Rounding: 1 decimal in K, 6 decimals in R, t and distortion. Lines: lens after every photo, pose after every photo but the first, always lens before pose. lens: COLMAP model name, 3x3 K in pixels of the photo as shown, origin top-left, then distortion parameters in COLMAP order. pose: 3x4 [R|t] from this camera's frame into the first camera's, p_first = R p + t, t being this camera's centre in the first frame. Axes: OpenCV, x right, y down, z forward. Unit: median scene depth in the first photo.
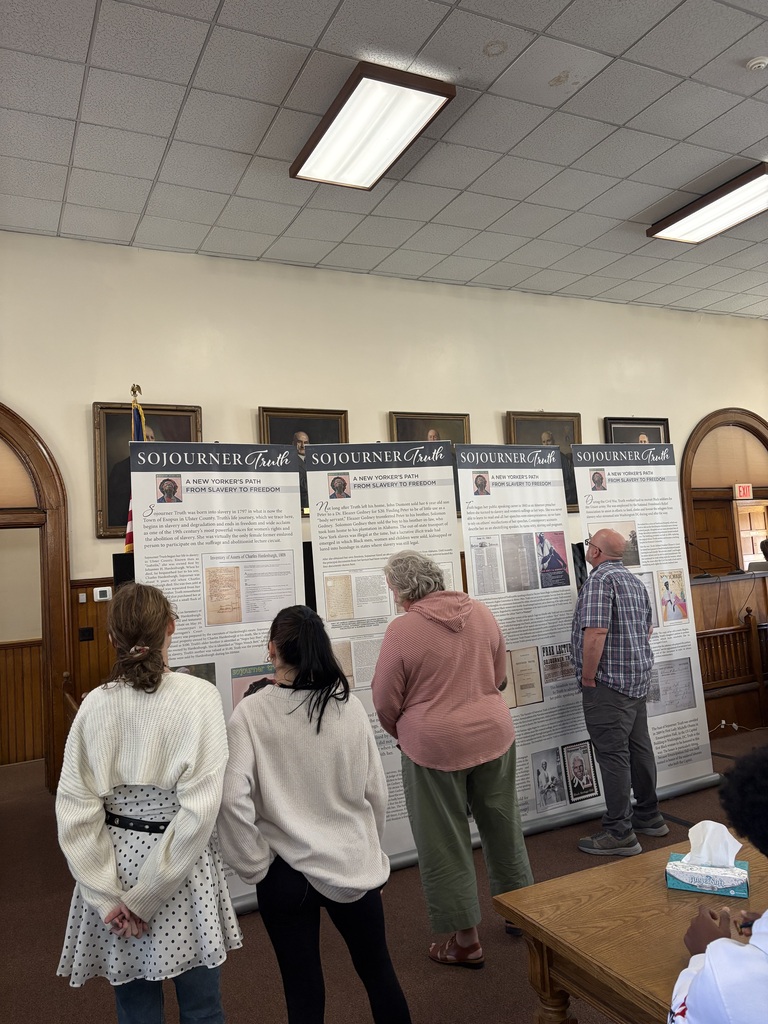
lens RADIAL K [[773.2, 0, 384.0], [0, 773.2, 512.0], [0, 0, 1]] dist [0.062129, -0.055400]
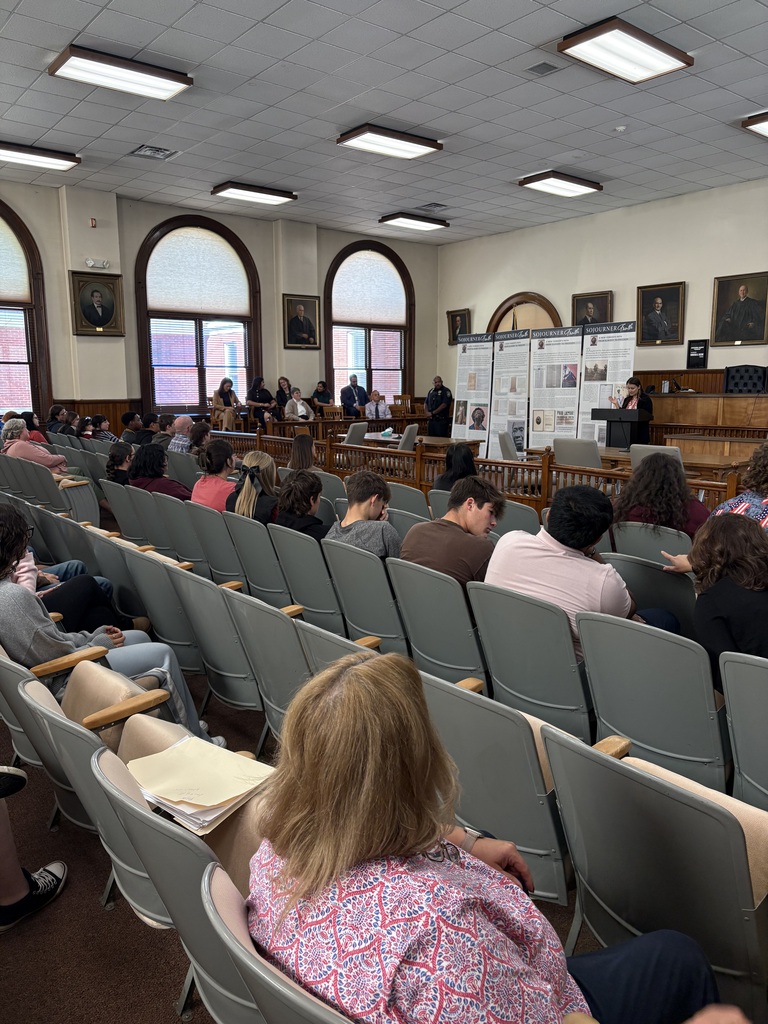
lens RADIAL K [[773.2, 0, 384.0], [0, 773.2, 512.0], [0, 0, 1]] dist [0.062129, -0.055400]
pose [[0.224795, 0.223487, -0.948431, 2.398156], [0.053606, 0.969032, 0.241047, -0.137809], [0.972930, -0.105027, 0.205853, -0.095800]]
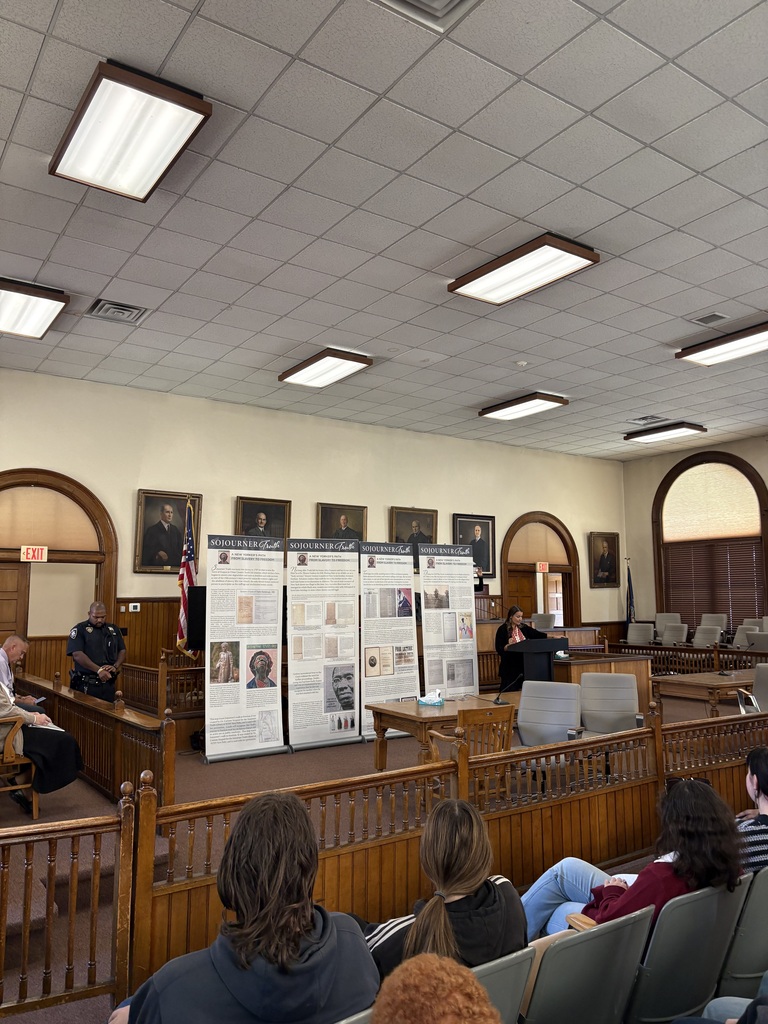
lens RADIAL K [[772.3, 0, 391.2], [0, 772.3, 512.7], [0, 0, 1]] dist [0.130975, -0.201394]
pose [[0.985595, 0.081670, 0.148099, -0.119848], [-0.073970, 0.995642, -0.056784, -0.049762], [-0.152091, 0.045011, 0.987341, -0.905498]]
